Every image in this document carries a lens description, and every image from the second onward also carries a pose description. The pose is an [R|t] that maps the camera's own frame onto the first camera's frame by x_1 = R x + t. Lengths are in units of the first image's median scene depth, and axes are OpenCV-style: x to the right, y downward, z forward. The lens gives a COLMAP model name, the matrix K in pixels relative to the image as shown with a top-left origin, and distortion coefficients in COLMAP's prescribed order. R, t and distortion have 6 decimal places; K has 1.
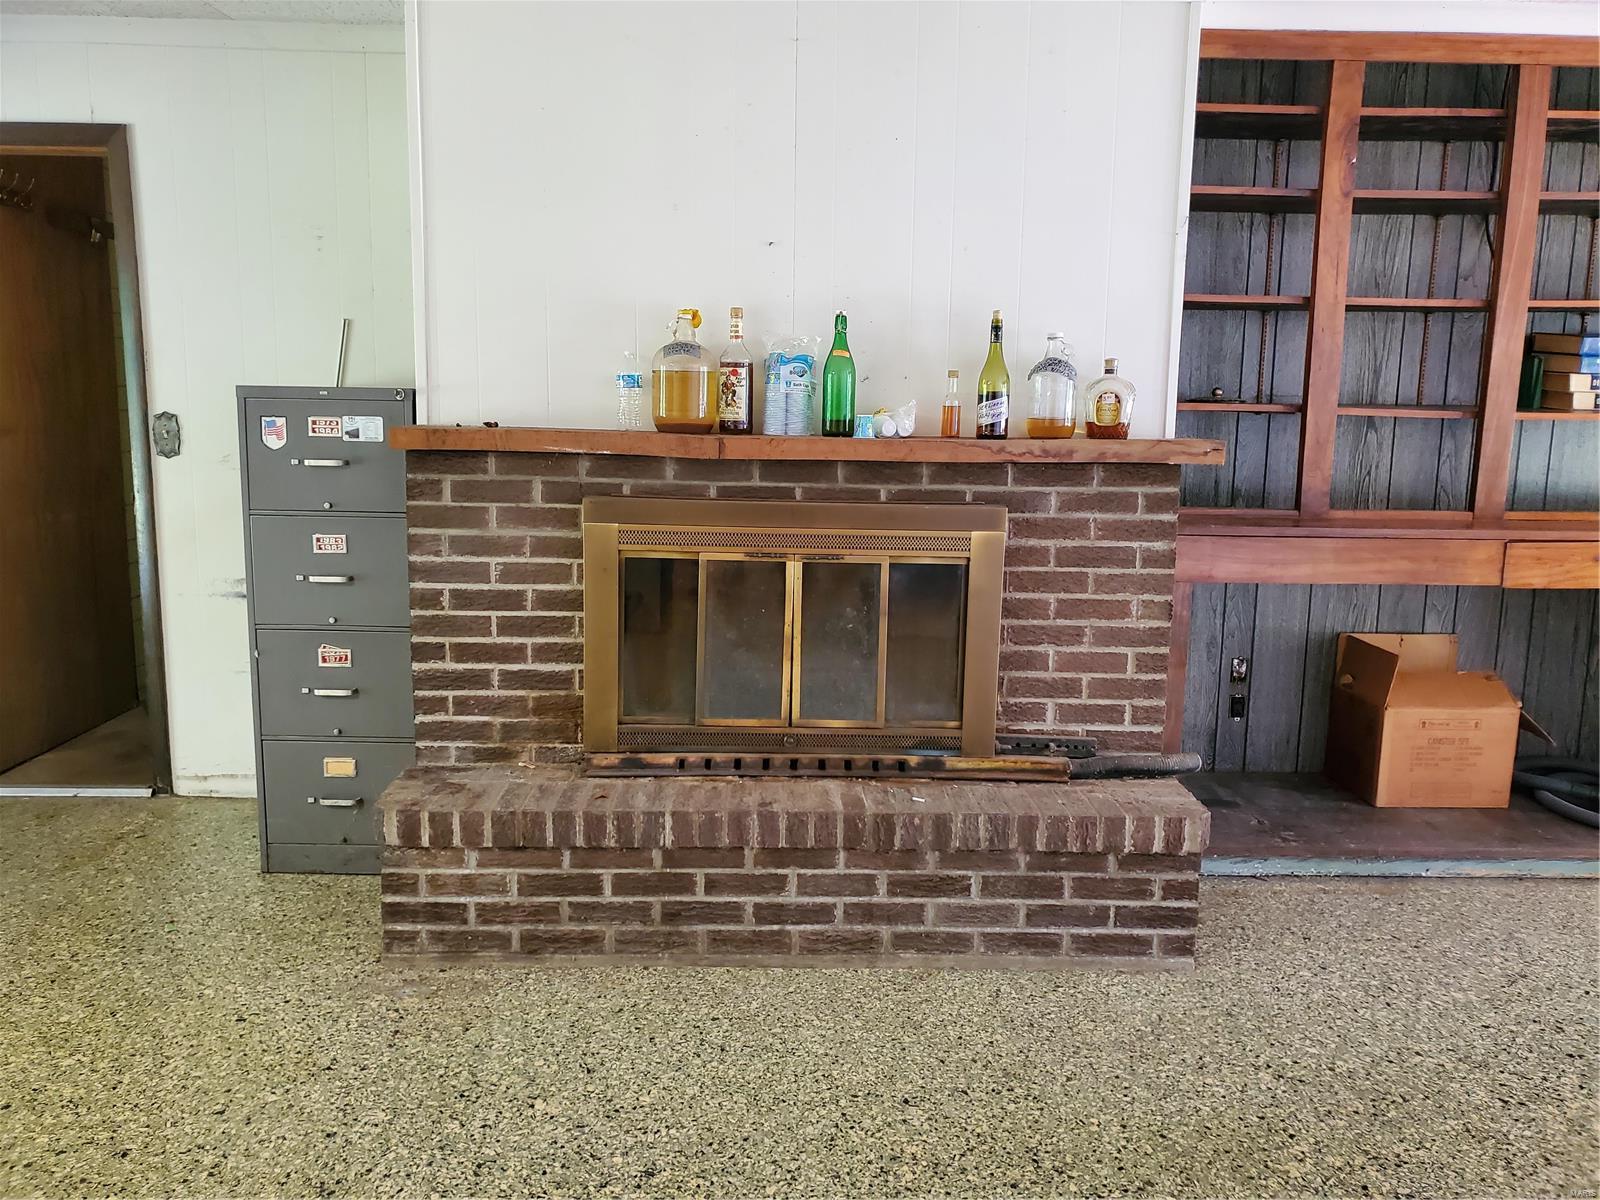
lens RADIAL K [[1239.2, 0, 802.3], [0, 1239.2, 594.5], [0, 0, 1]] dist [0.005746, -0.004479]
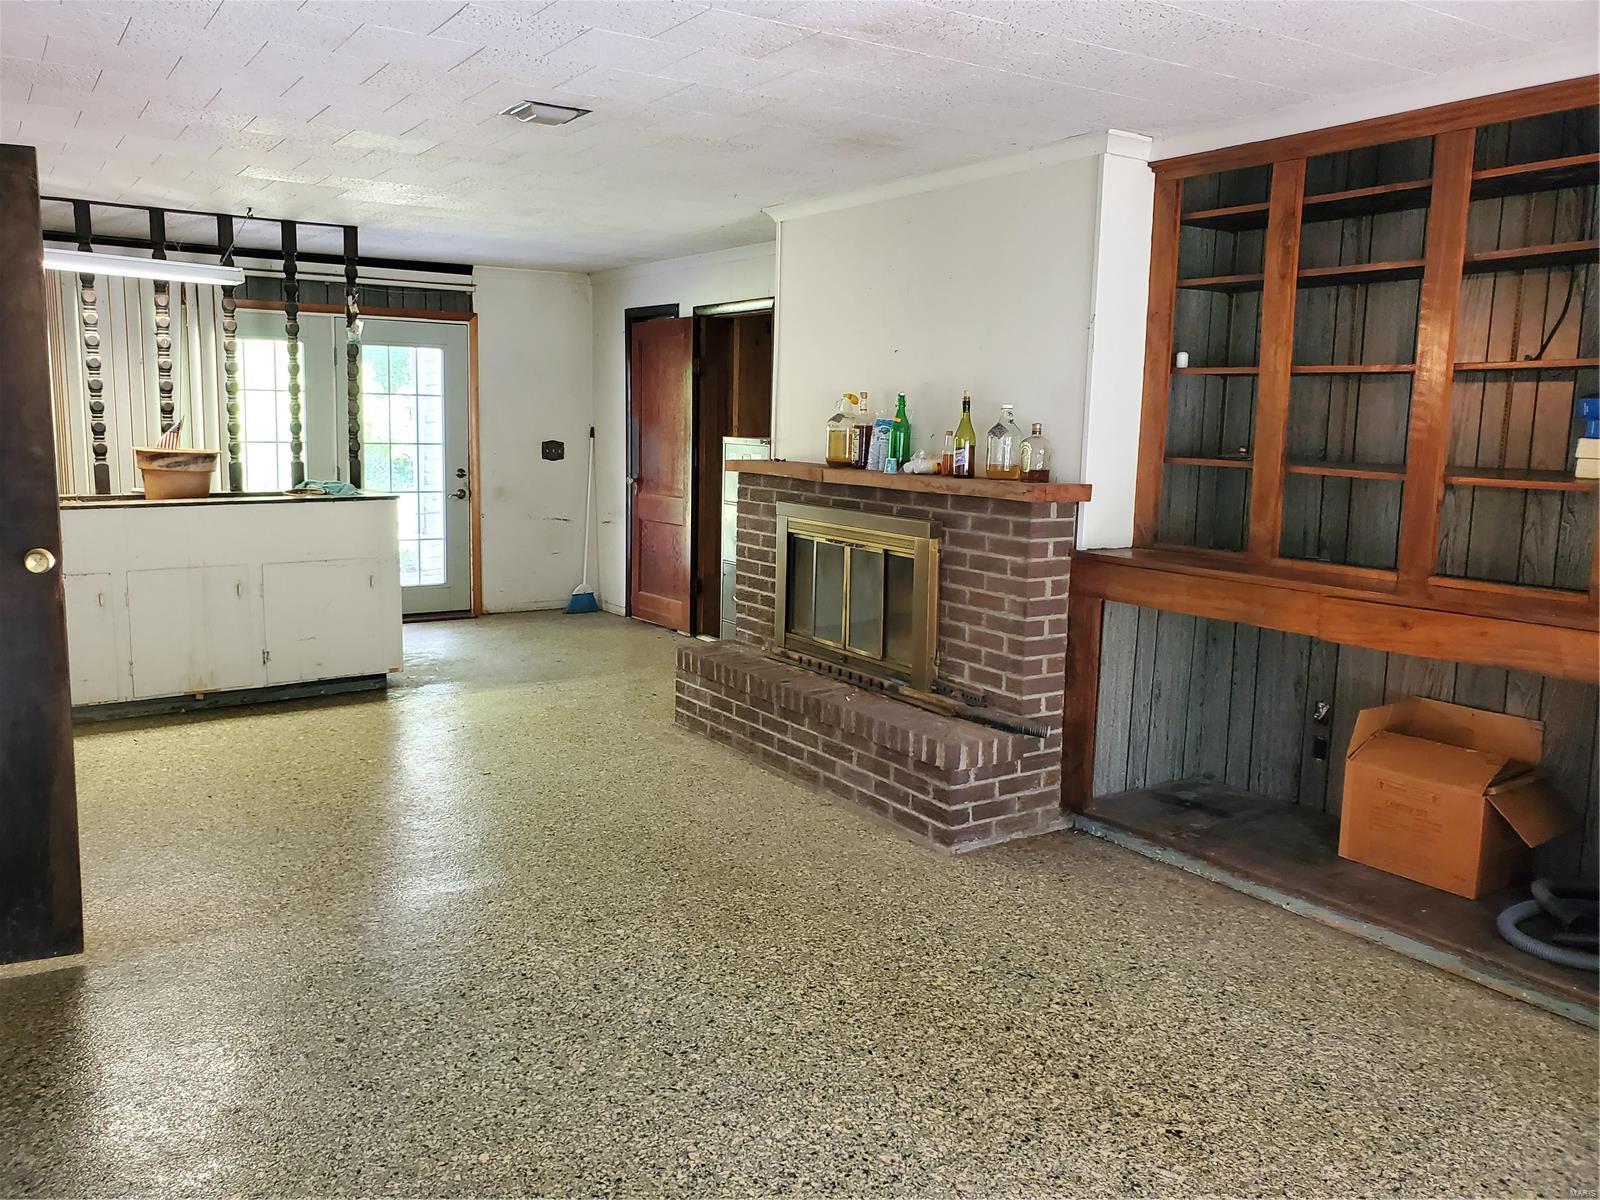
lens RADIAL K [[1236.8, 0, 800.0], [0, 1236.8, 600.0], [0, 0, 1]] dist [0.000913, -0.067306]
pose [[0.527574, 0.119479, -0.841065, 1.307277], [-0.145990, 0.988082, 0.048788, -0.027222], [0.836871, 0.097047, 0.538730, 0.072066]]
